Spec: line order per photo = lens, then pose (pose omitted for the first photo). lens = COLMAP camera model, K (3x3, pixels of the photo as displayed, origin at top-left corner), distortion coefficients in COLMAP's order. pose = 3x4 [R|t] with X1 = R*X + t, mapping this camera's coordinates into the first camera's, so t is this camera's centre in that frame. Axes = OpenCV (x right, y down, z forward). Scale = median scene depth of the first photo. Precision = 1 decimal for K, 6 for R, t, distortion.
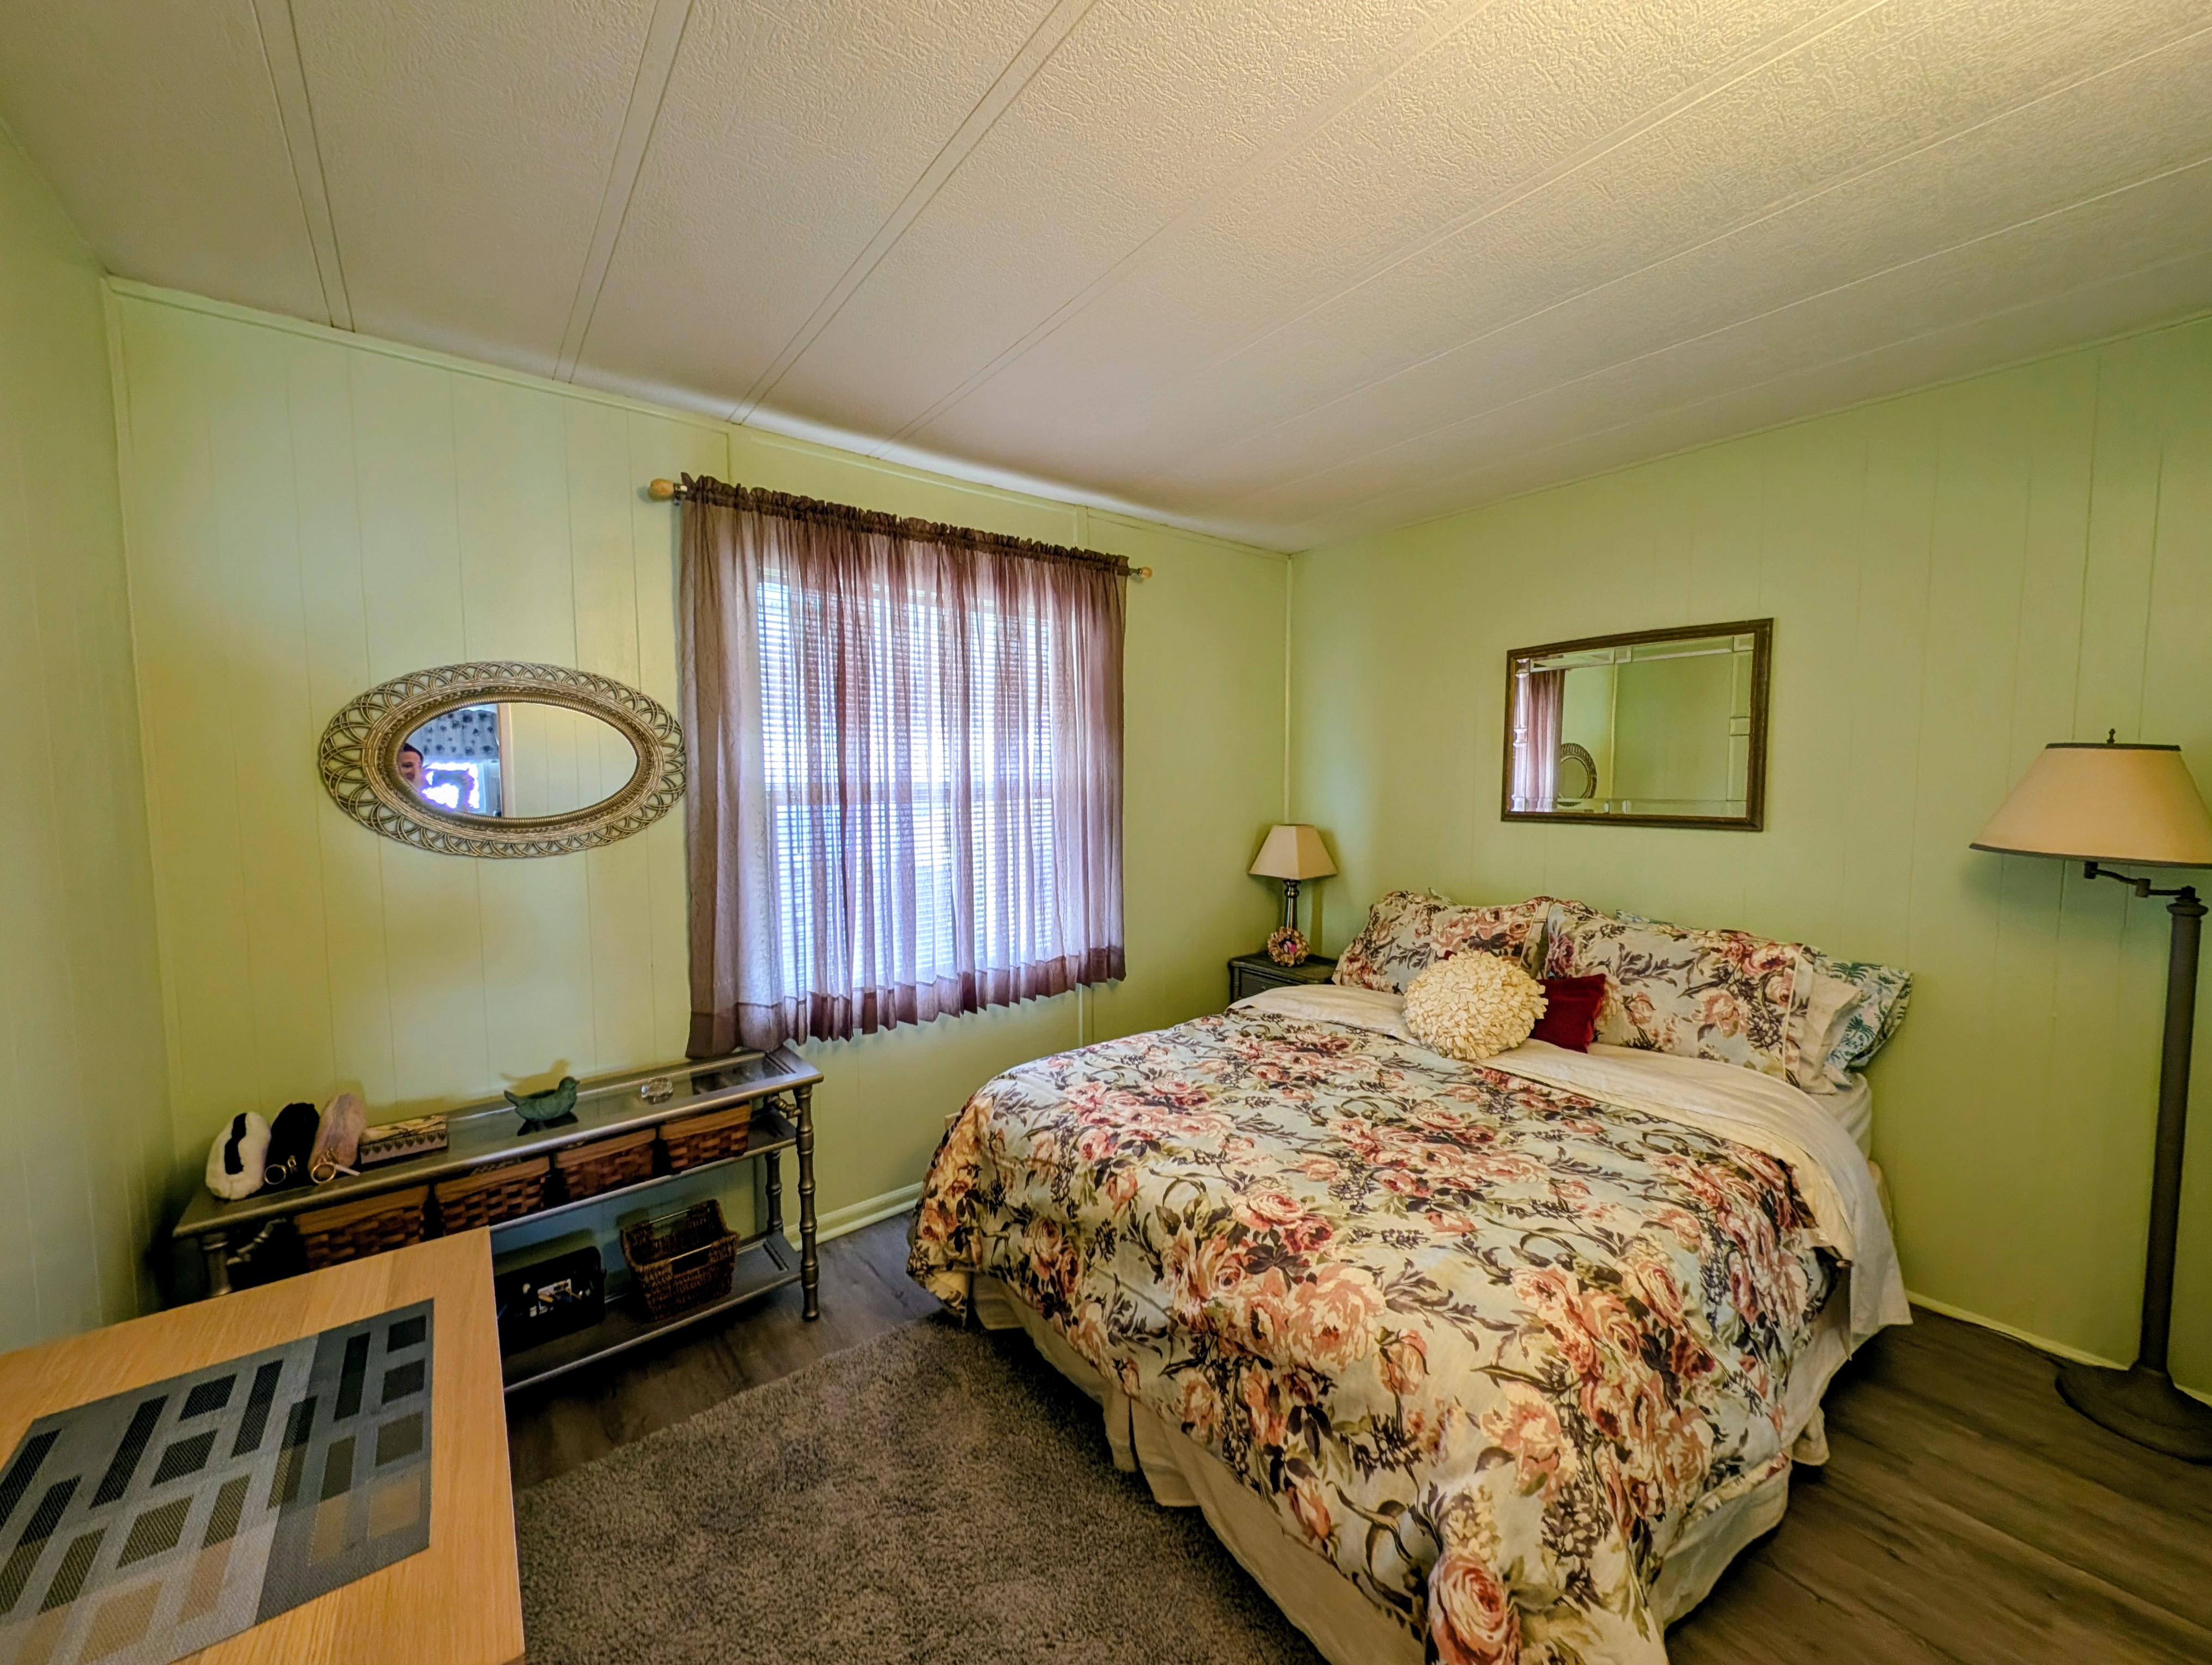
lens RADIAL K [[856.7, 0, 1114.7], [0, 856.7, 835.2], [0, 0, 1]] dist [0.011793, -0.005594]
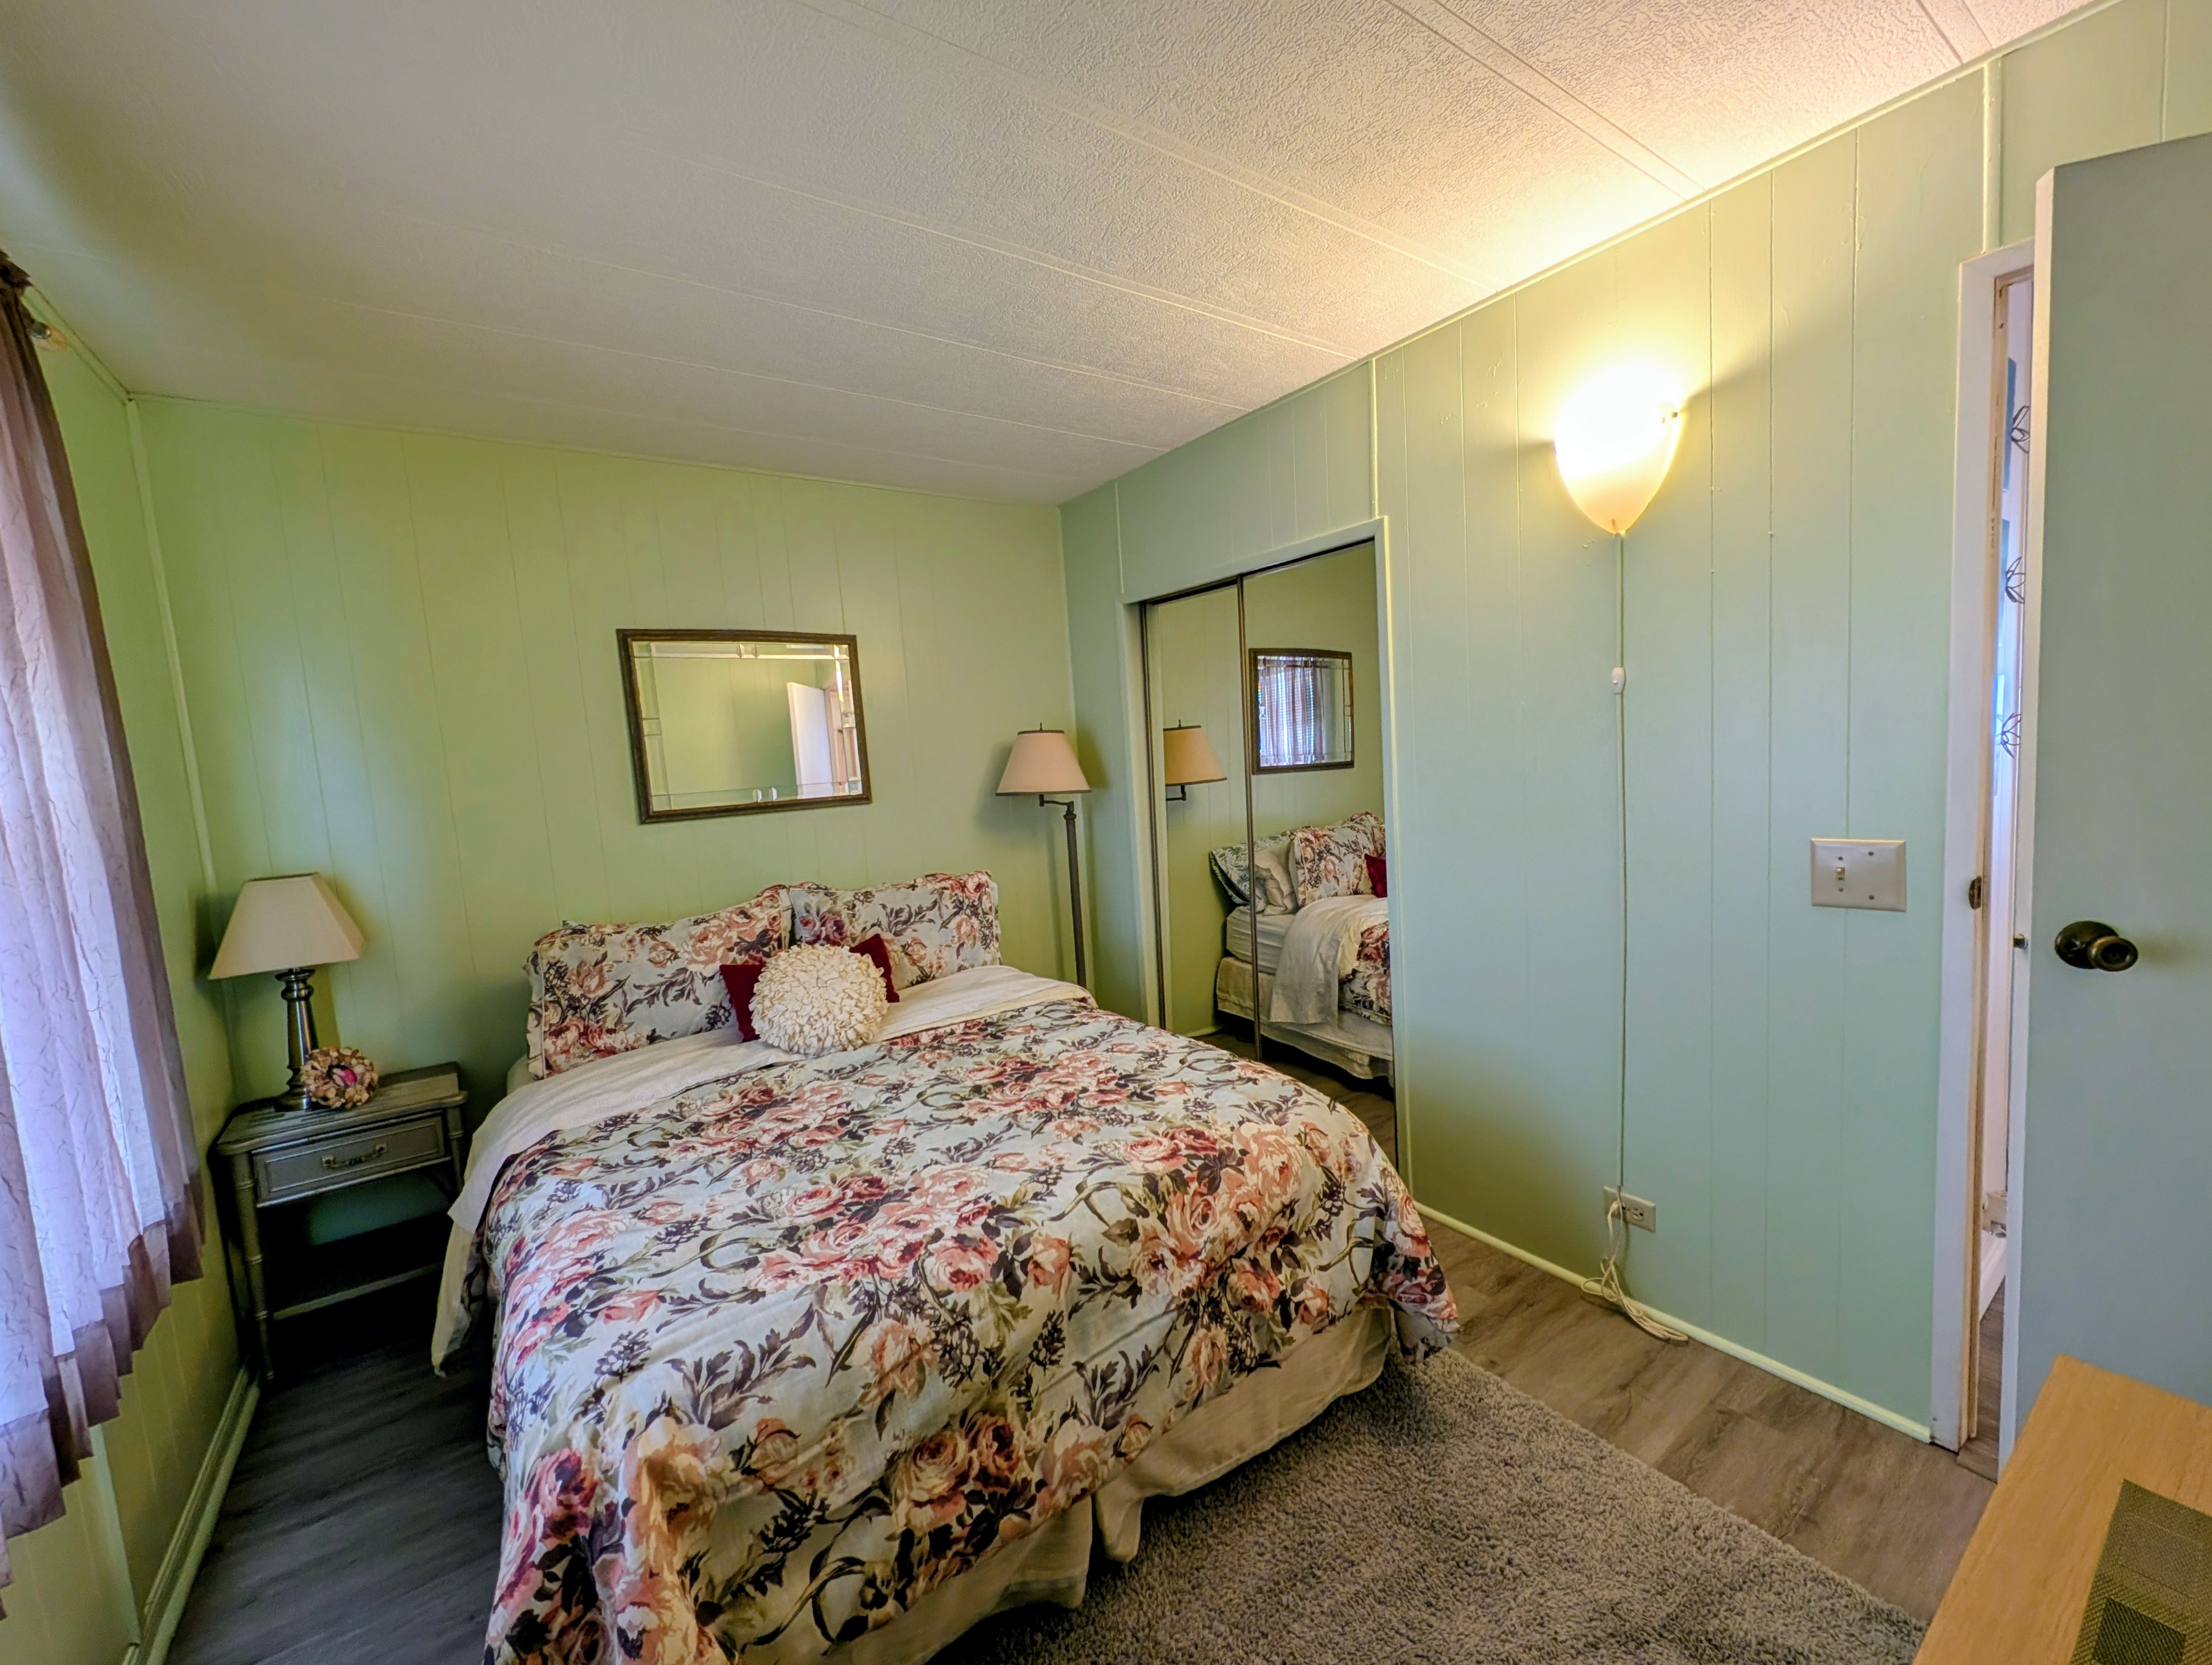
lens RADIAL K [[874.2, 0, 1106.0], [0, 874.2, 832.5], [0, 0, 1]] dist [0.015192, -0.006278]
pose [[0.040643, -0.094000, 0.994742, -0.674594], [0.131791, 0.987371, 0.087918, -0.039034], [-0.990444, 0.127524, 0.052518, 0.762801]]
